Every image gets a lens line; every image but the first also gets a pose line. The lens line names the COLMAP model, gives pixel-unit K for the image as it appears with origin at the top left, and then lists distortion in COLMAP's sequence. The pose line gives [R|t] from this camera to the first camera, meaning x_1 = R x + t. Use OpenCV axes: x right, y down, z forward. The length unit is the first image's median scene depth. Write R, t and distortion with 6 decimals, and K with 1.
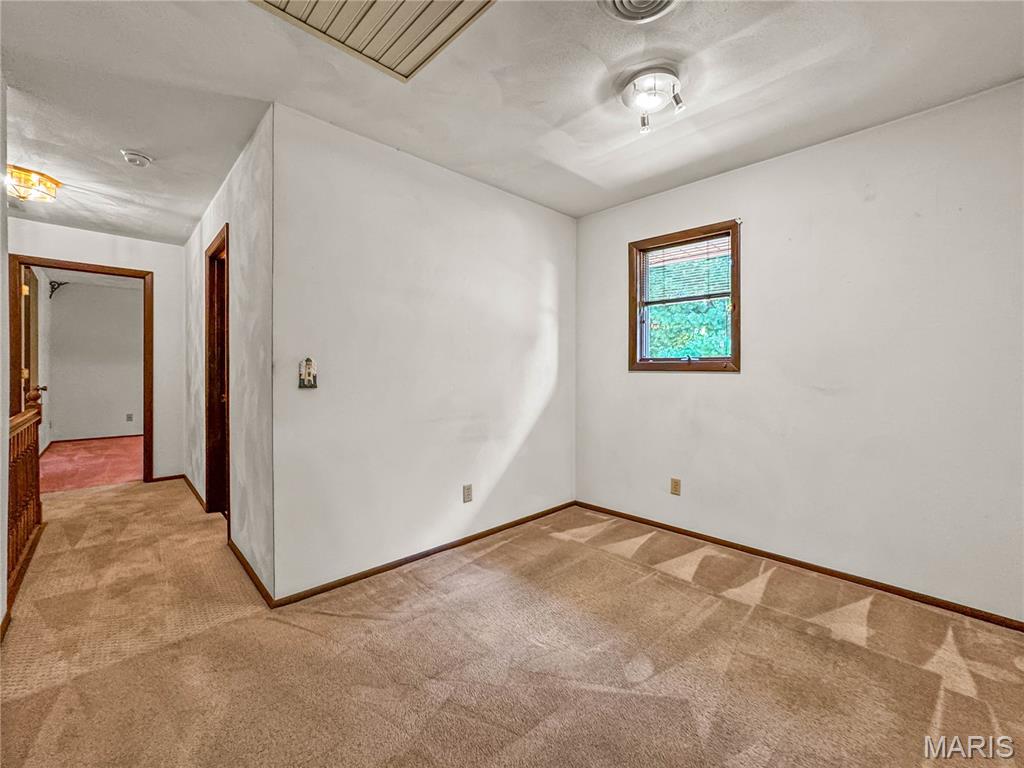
lens RADIAL K [[414.8, 0, 512.2], [0, 414.8, 368.4], [0, 0, 1]] dist [0.001869, 0.000567]
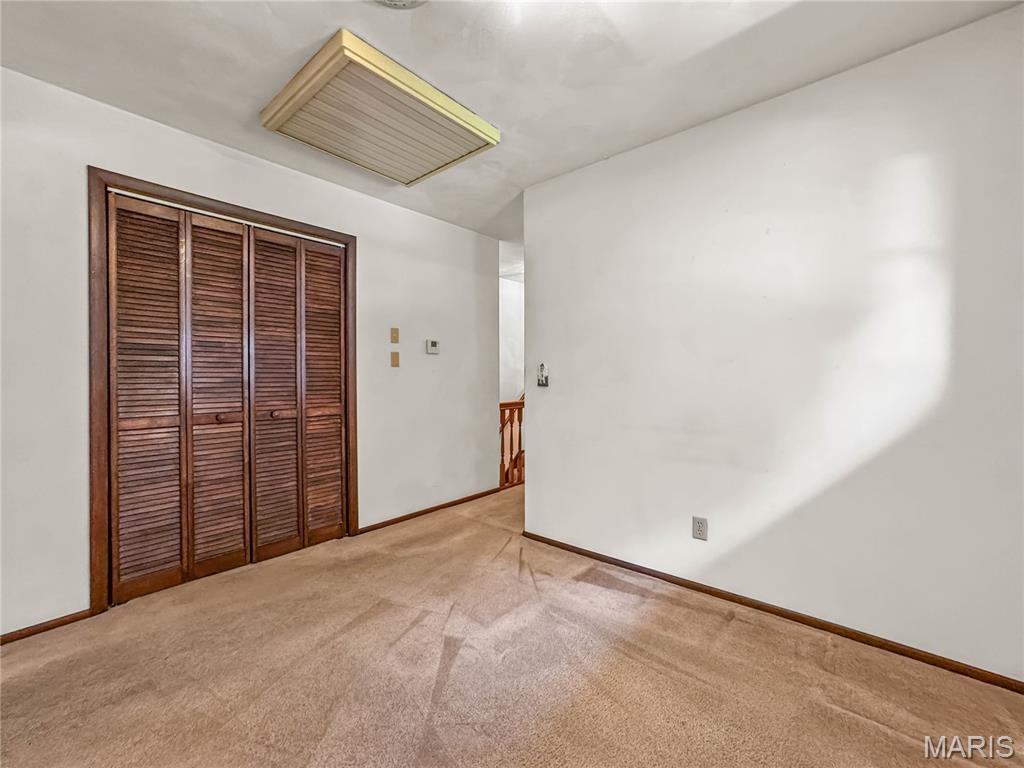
lens RADIAL K [[414.8, 0, 512.2], [0, 414.8, 368.4], [0, 0, 1]] dist [0.001869, 0.000567]
pose [[0.135821, -0.013319, -0.990644, 0.819769], [0.014352, 0.999831, -0.011474, 0.003650], [0.990629, -0.012659, 0.135989, 0.715407]]
